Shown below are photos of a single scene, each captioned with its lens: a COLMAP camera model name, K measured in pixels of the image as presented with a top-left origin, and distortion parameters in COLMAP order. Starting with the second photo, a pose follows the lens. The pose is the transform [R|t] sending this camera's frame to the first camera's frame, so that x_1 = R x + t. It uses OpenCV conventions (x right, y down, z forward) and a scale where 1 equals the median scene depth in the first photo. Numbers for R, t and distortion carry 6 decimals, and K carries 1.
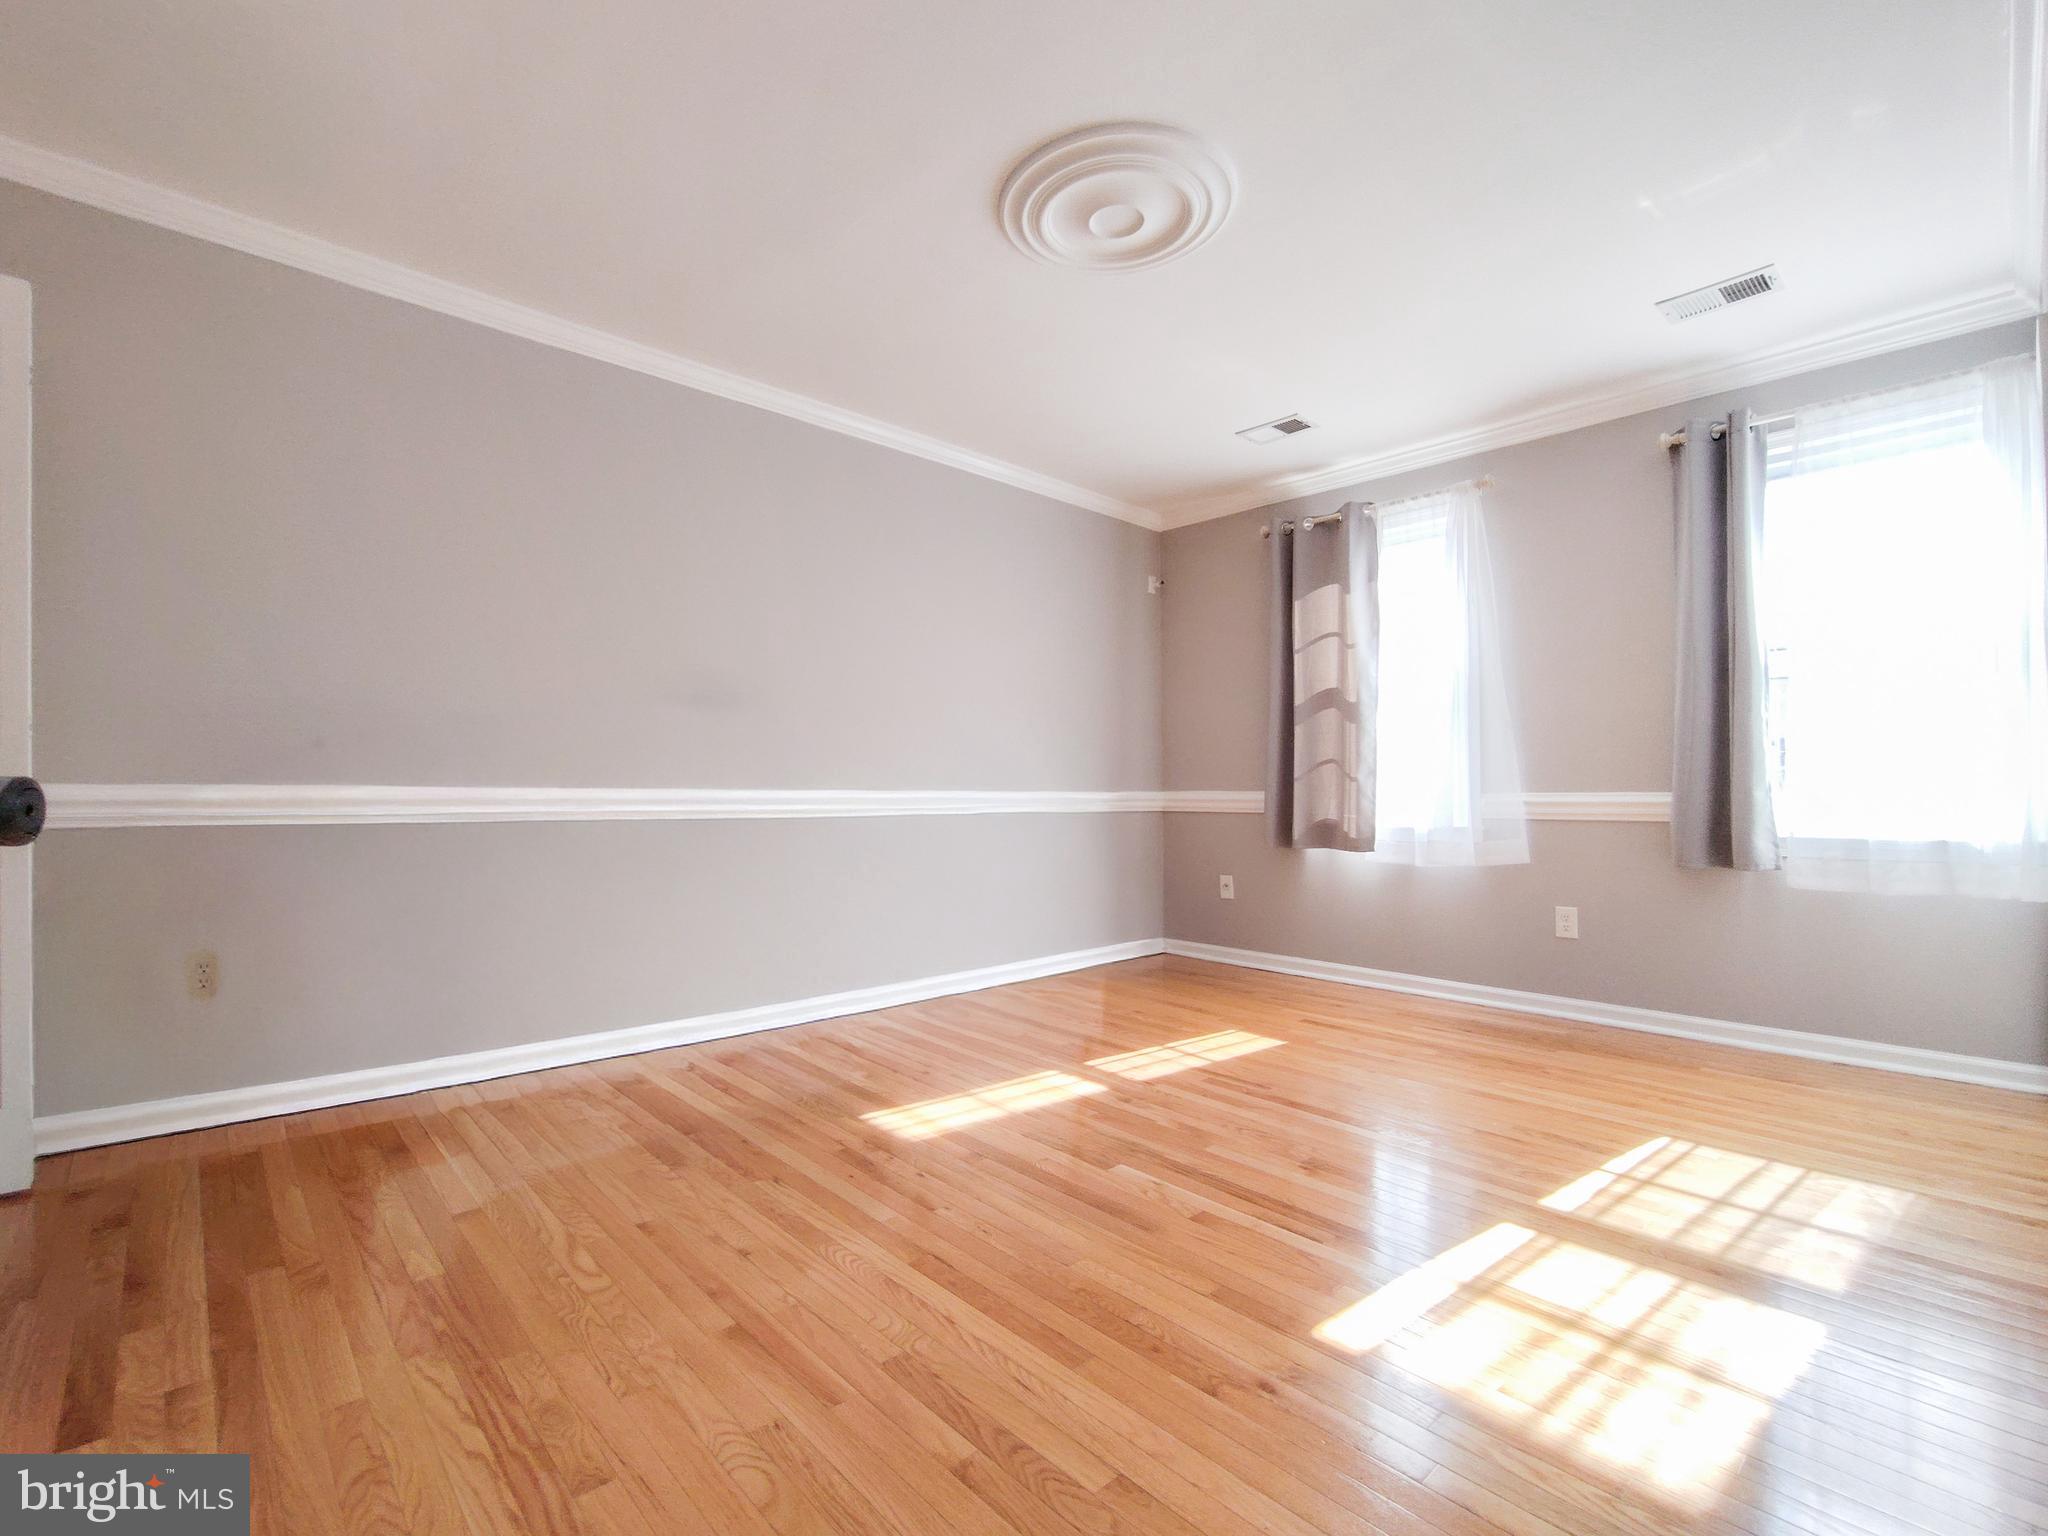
lens RADIAL K [[1000.8, 0, 1024.4], [0, 1000.8, 793.3], [0, 0, 1]] dist [-0.021778, 0.000229]
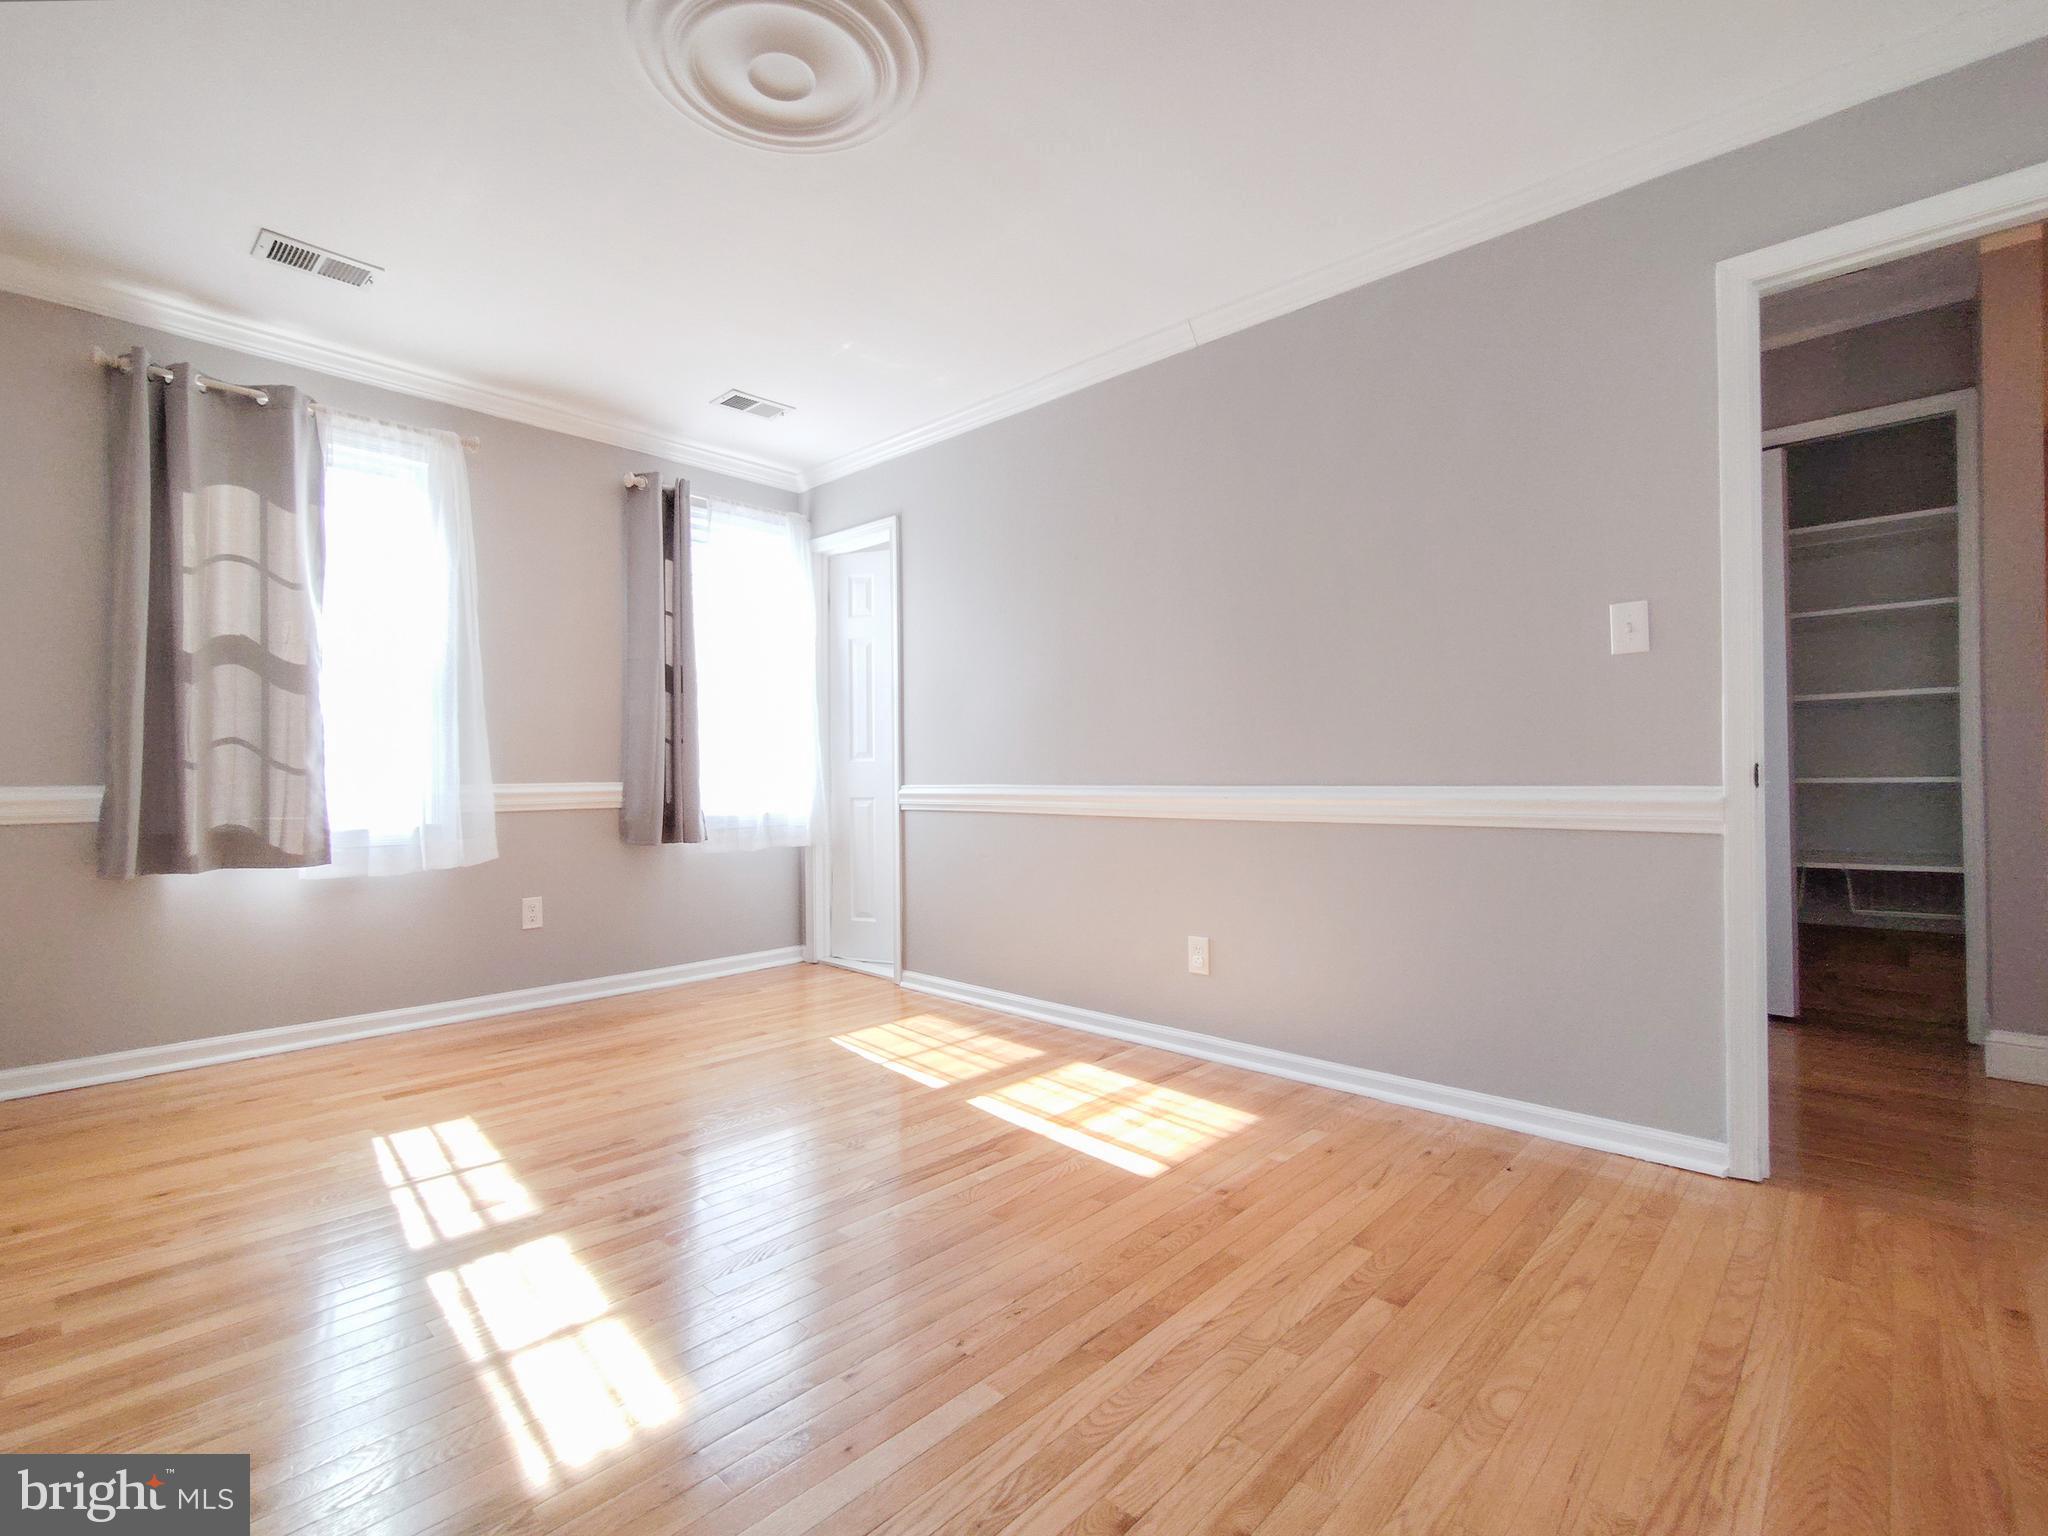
lens RADIAL K [[964.9, 0, 1024.0], [0, 964.9, 768.0], [0, 0, 1]] dist [-0.002790, 0.000515]
pose [[-0.122228, 0.007976, 0.992470, -0.521103], [0.005359, 0.999958, -0.007377, -0.007588], [-0.992488, 0.004417, -0.122265, 0.671398]]
